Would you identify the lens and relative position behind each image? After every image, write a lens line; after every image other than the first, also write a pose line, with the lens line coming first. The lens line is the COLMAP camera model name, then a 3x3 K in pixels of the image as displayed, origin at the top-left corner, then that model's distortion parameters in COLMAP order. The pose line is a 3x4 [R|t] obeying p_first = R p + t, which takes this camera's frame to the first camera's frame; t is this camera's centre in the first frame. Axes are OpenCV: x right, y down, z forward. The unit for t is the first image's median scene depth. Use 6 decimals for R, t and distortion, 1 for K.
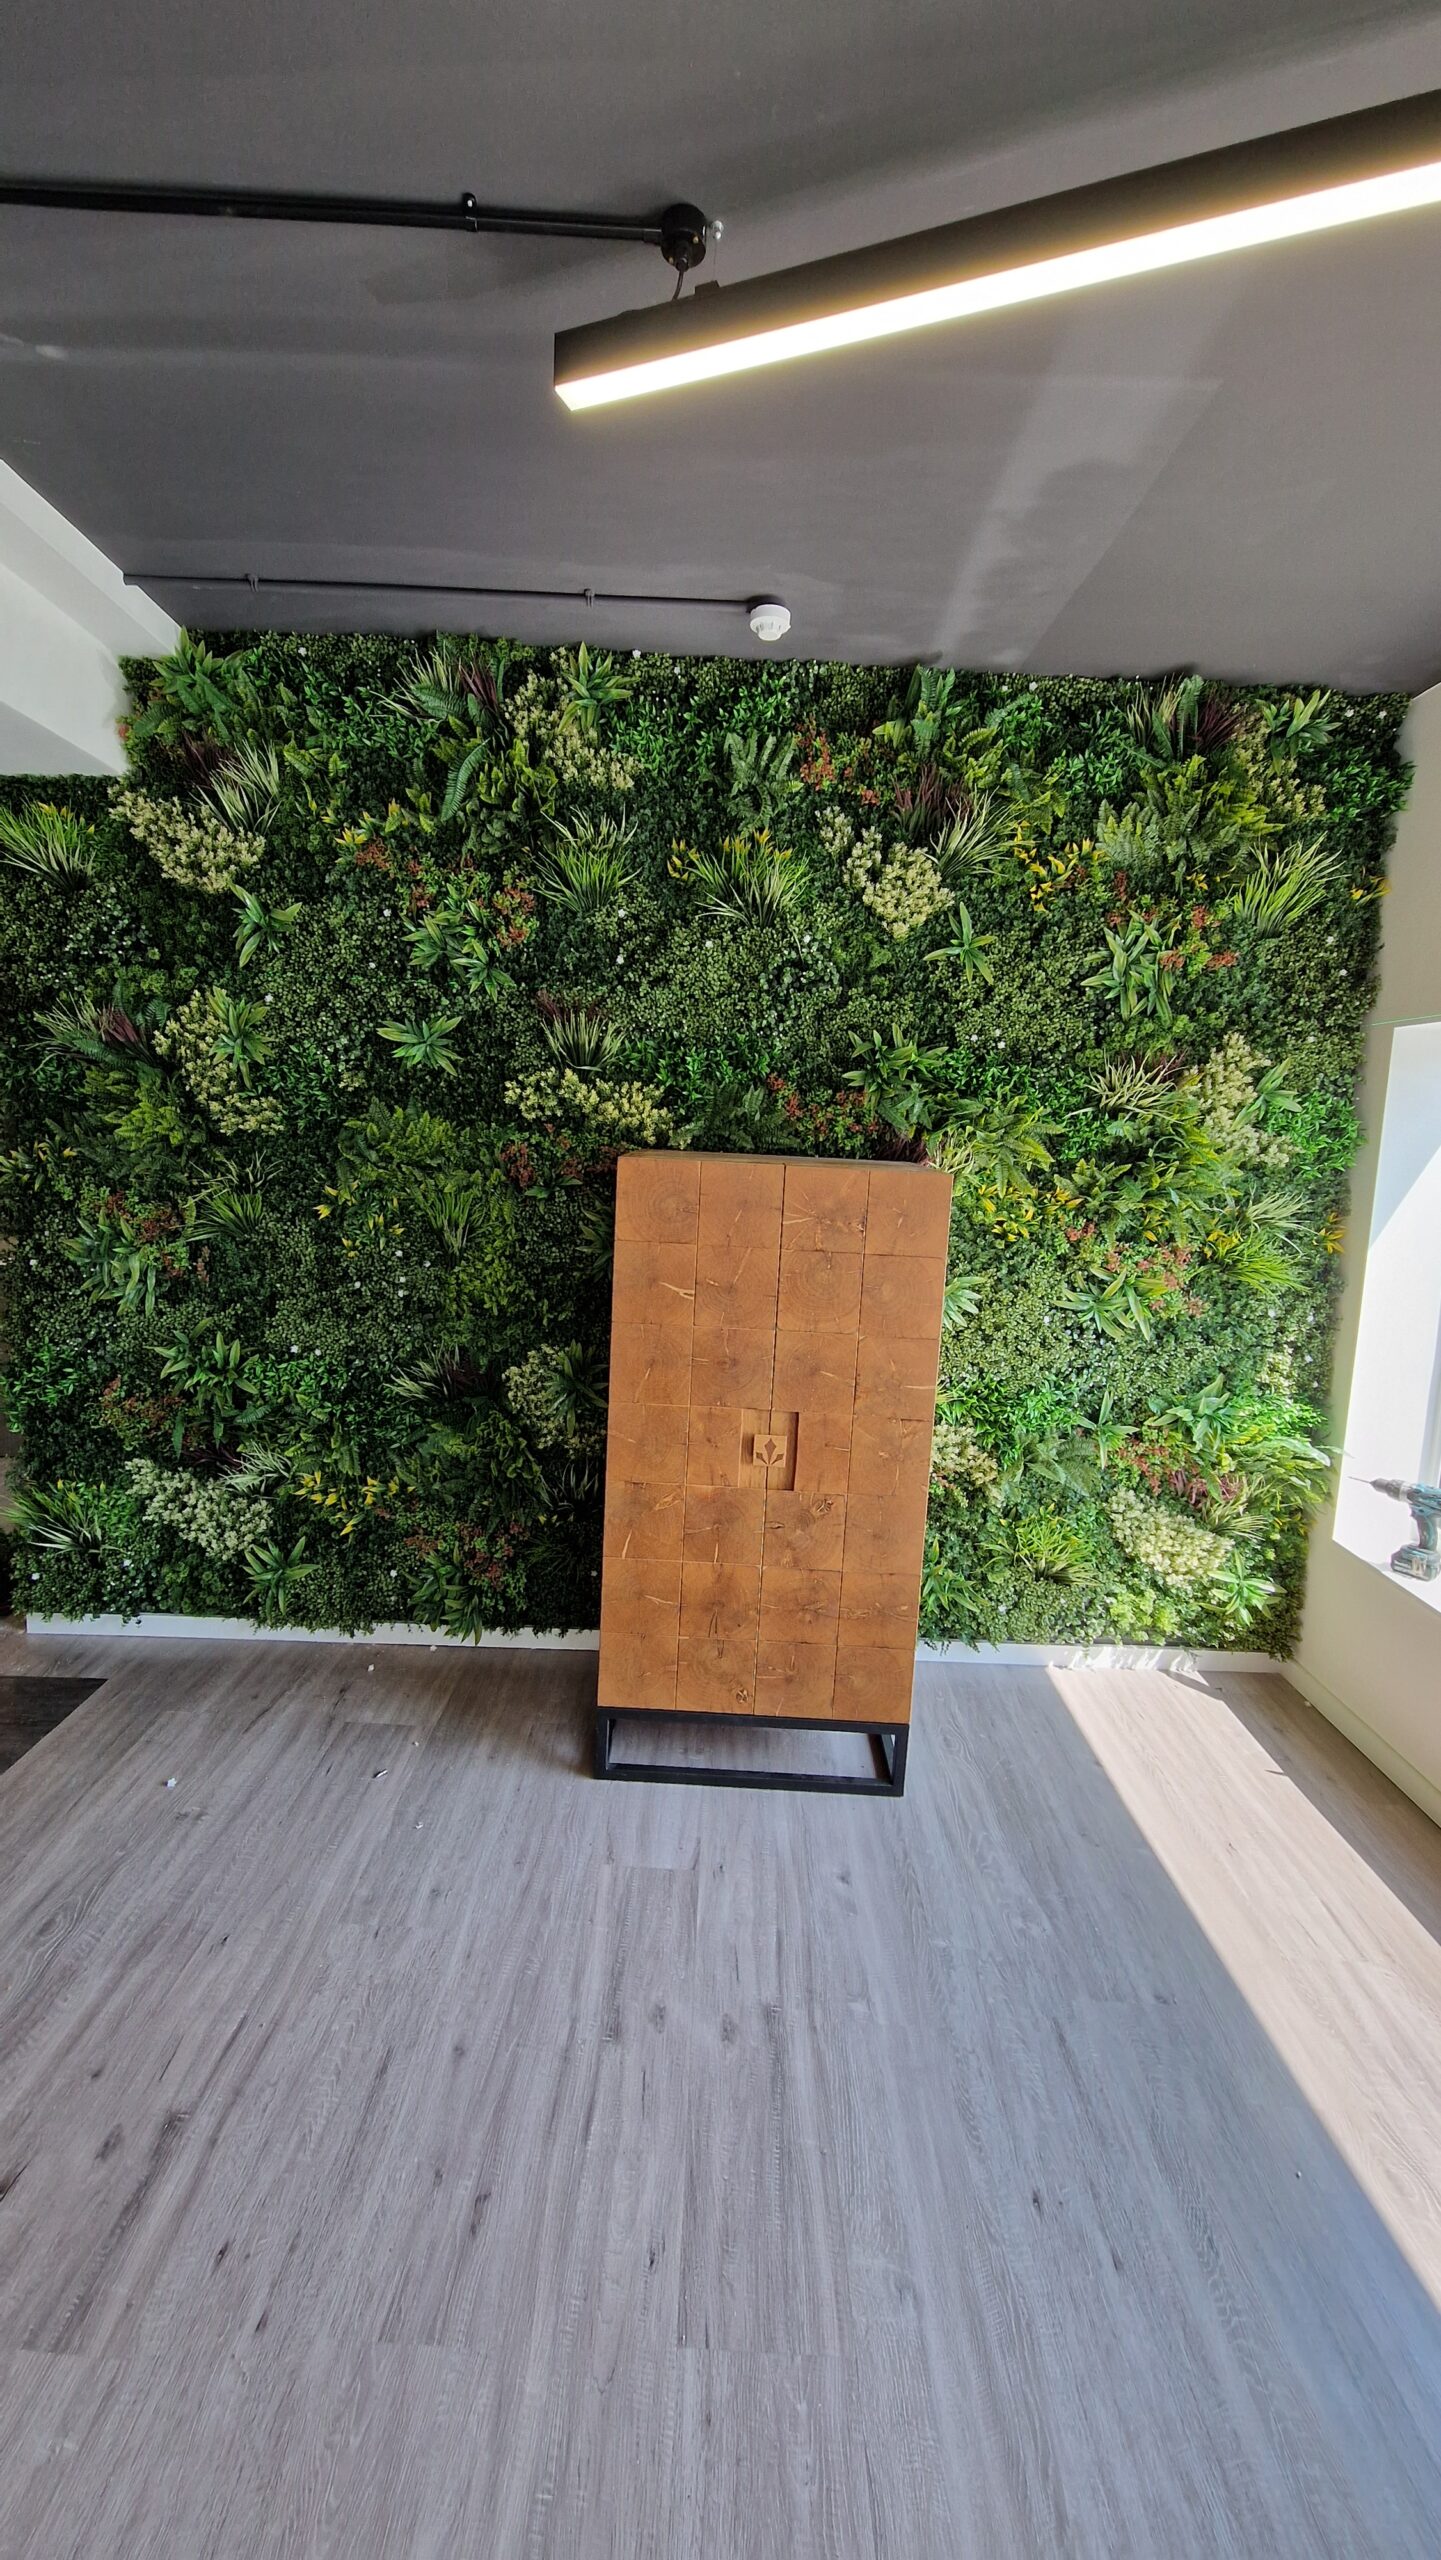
lens RADIAL K [[1087.1, 0, 720.5], [0, 1087.1, 1280.0], [0, 0, 1]] dist [-0.009433, 0.000047]
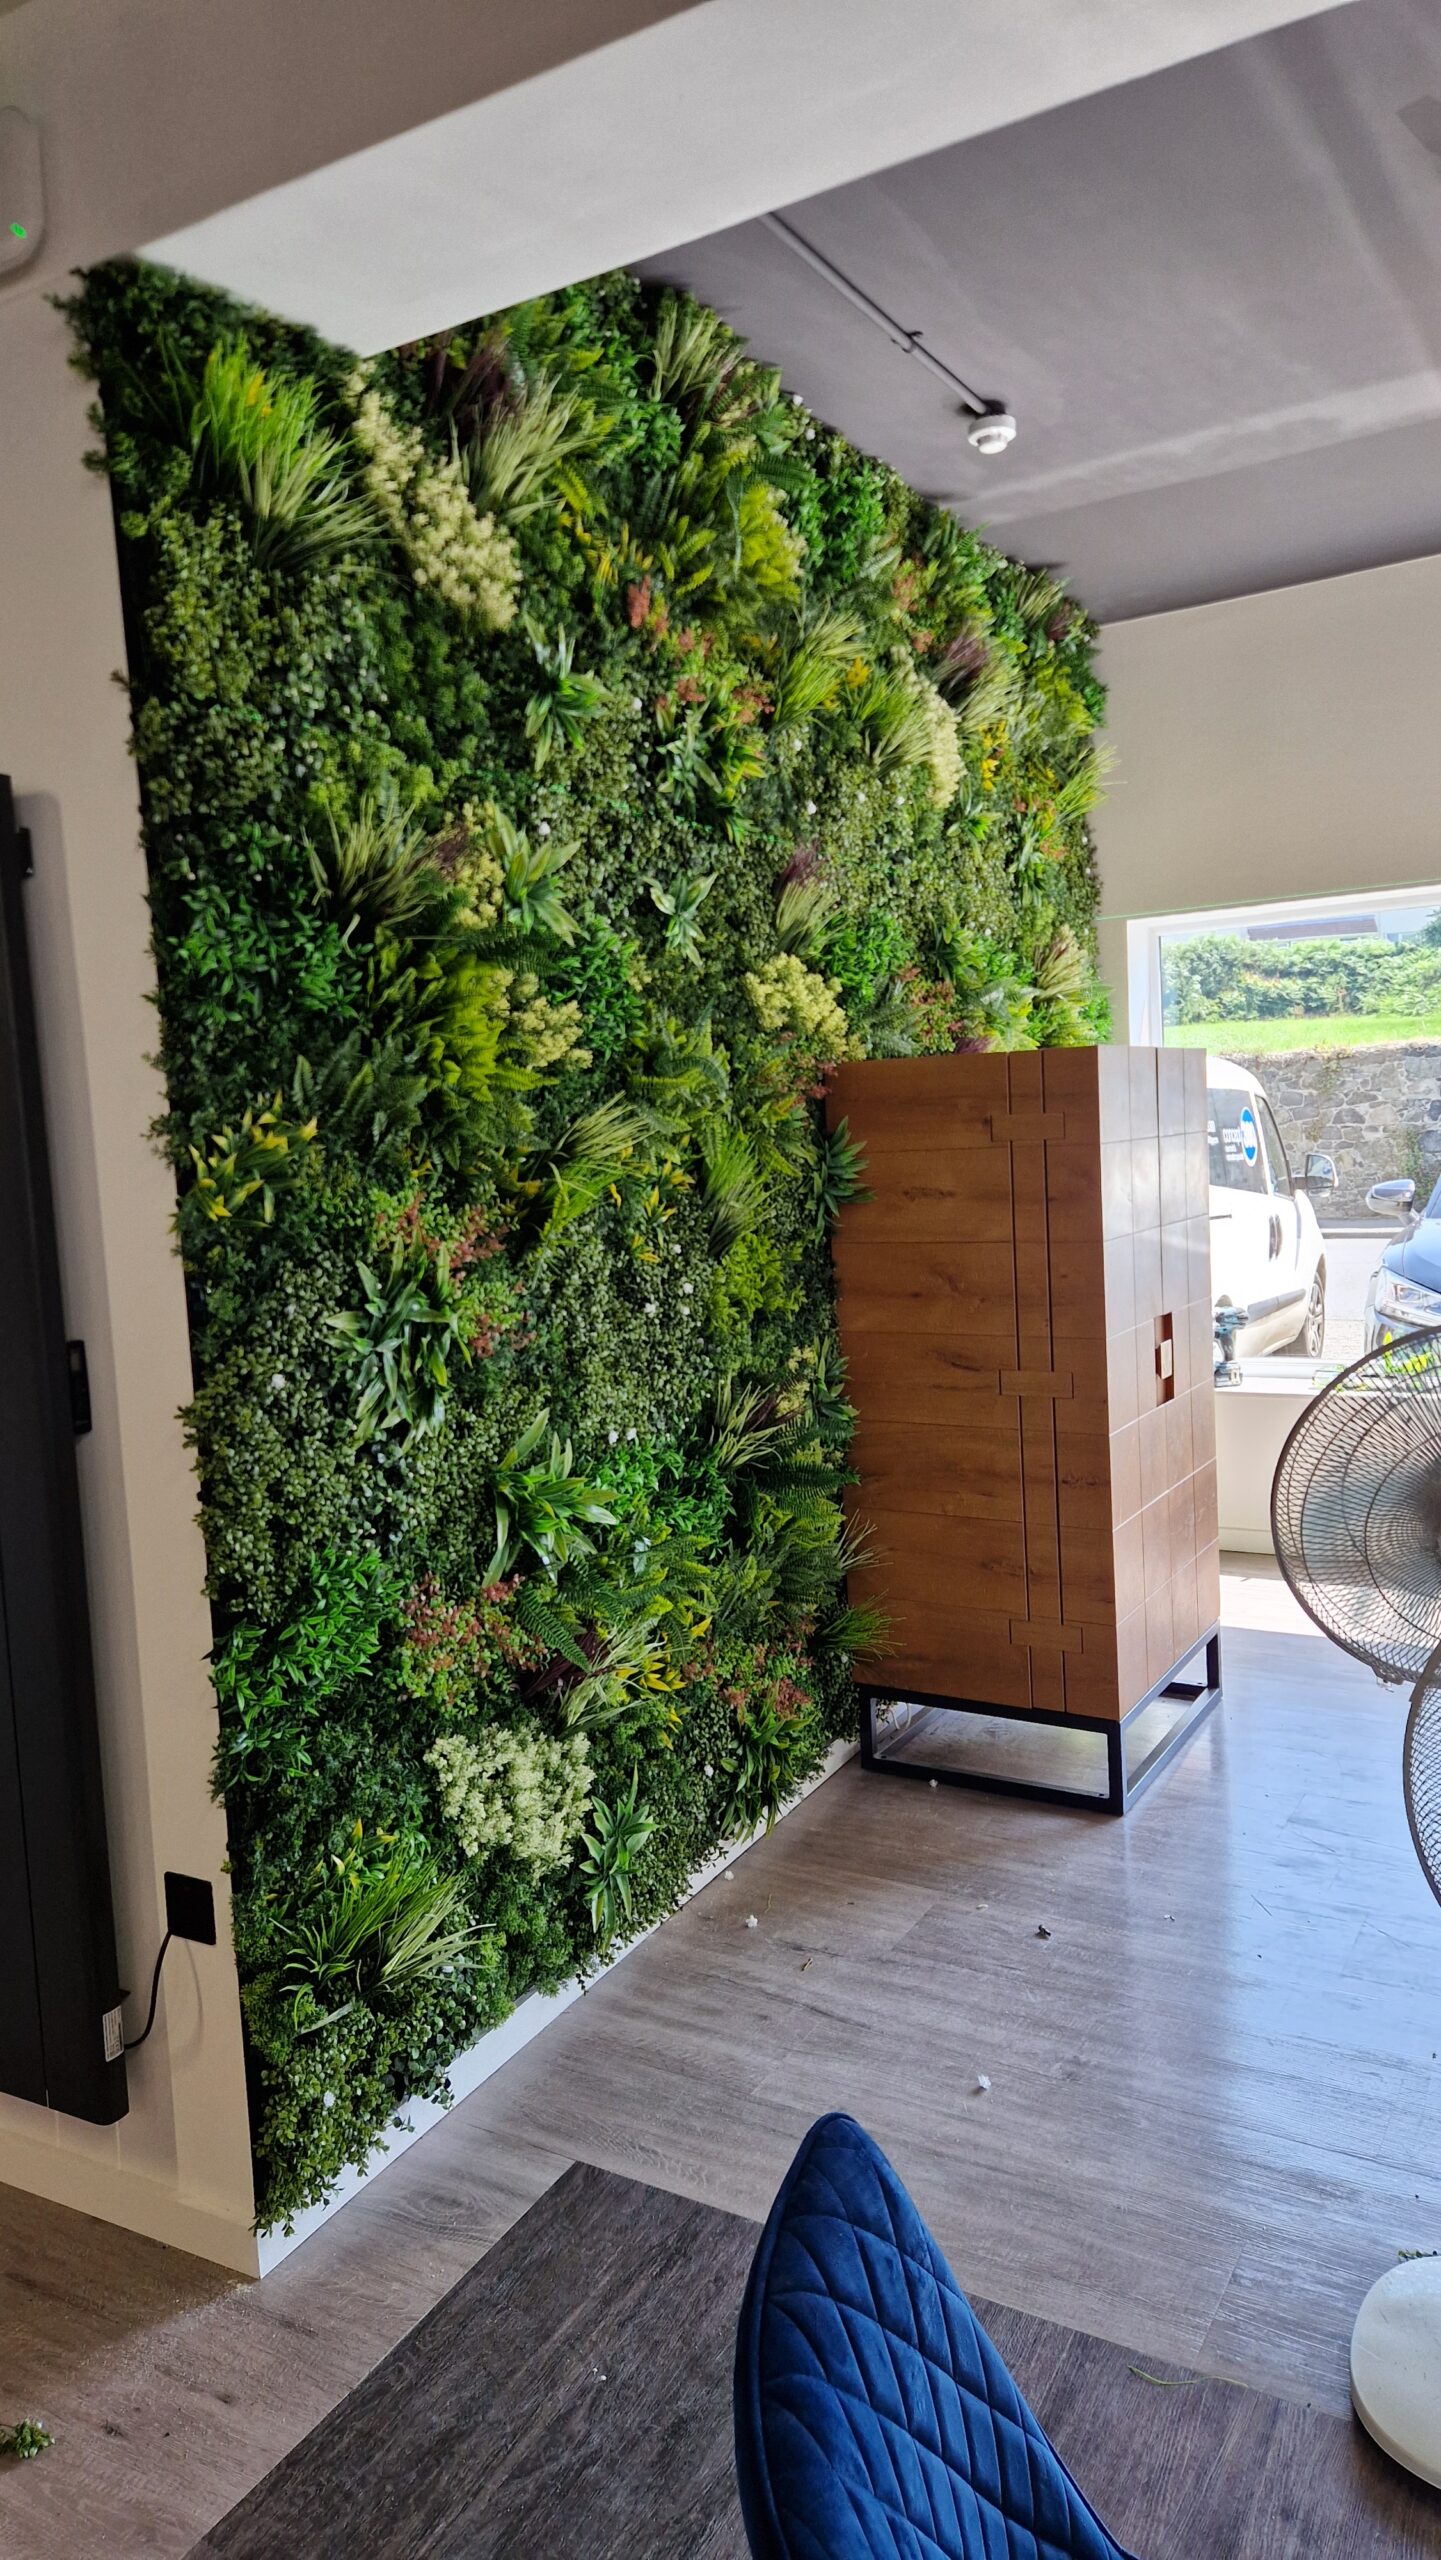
lens RADIAL K [[1703.1, 0, 720.5], [0, 1703.1, 1280.0], [0, 0, 1]] dist [0.078387, -0.077564]
pose [[0.495108, -0.157143, 0.854502, -1.240200], [0.187543, 0.979651, 0.071494, -0.081090], [-0.848349, 0.124858, 0.514504, 0.517178]]
